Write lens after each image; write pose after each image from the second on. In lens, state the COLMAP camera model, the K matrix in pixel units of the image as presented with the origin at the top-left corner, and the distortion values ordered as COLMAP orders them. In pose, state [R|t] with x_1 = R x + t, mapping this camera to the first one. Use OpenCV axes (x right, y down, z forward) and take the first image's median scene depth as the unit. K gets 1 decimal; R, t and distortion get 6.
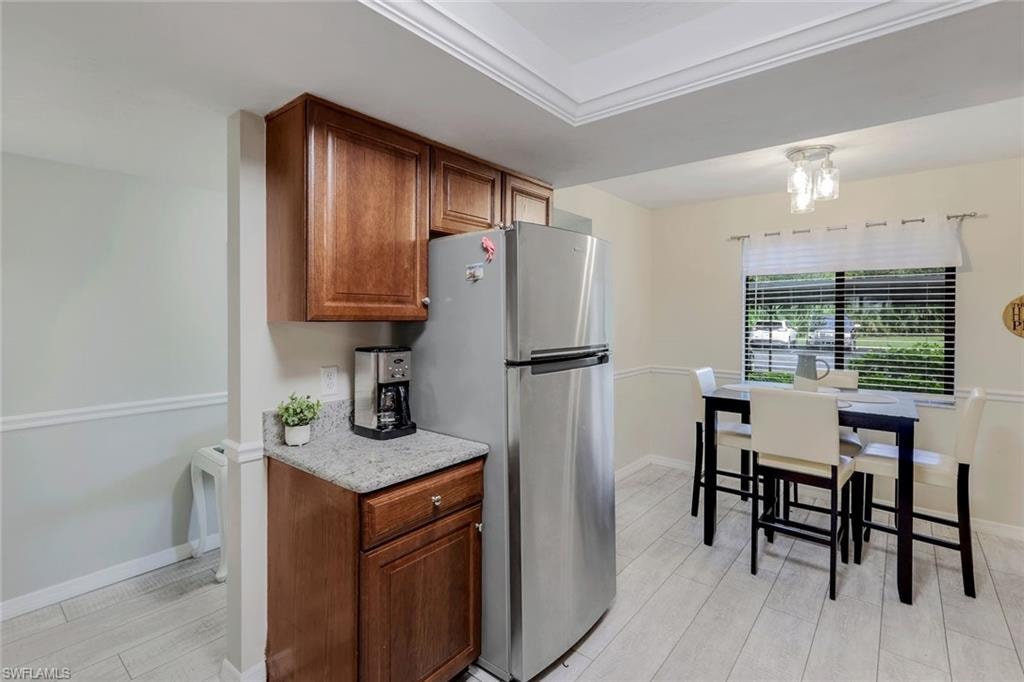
lens RADIAL K [[496.3, 0, 510.1], [0, 496.3, 316.8], [0, 0, 1]] dist [0.004276, 0.000337]
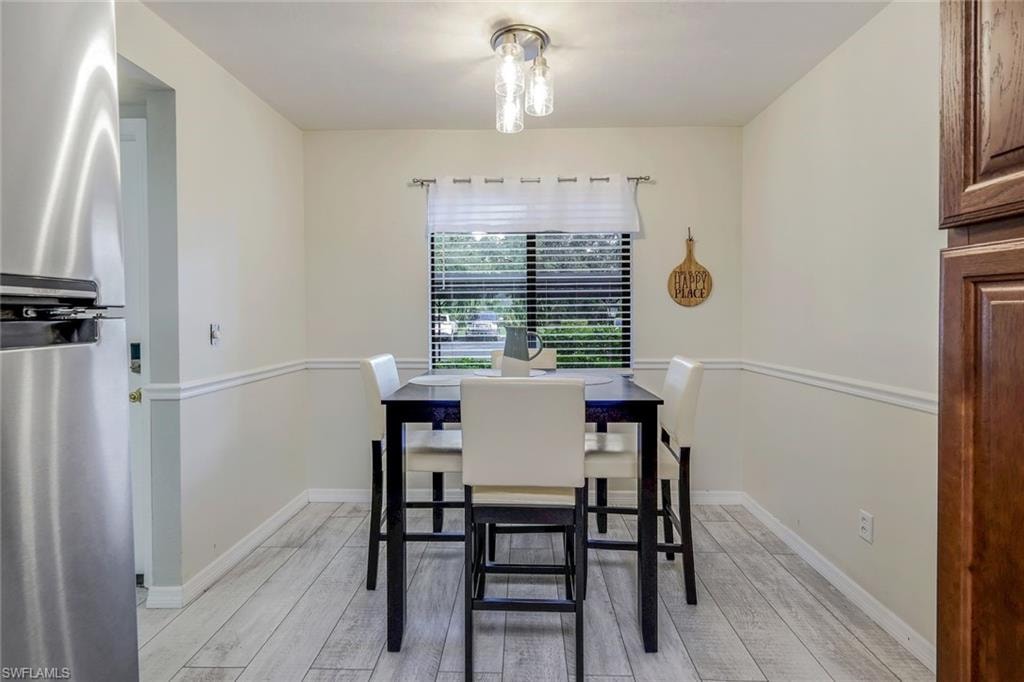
lens RADIAL K [[496.3, 0, 510.1], [0, 496.3, 316.8], [0, 0, 1]] dist [0.004276, 0.000337]
pose [[0.806157, -0.017124, 0.591453, 0.143626], [0.014047, 0.999853, 0.009801, 0.049218], [-0.591534, 0.000407, 0.806280, 0.382316]]
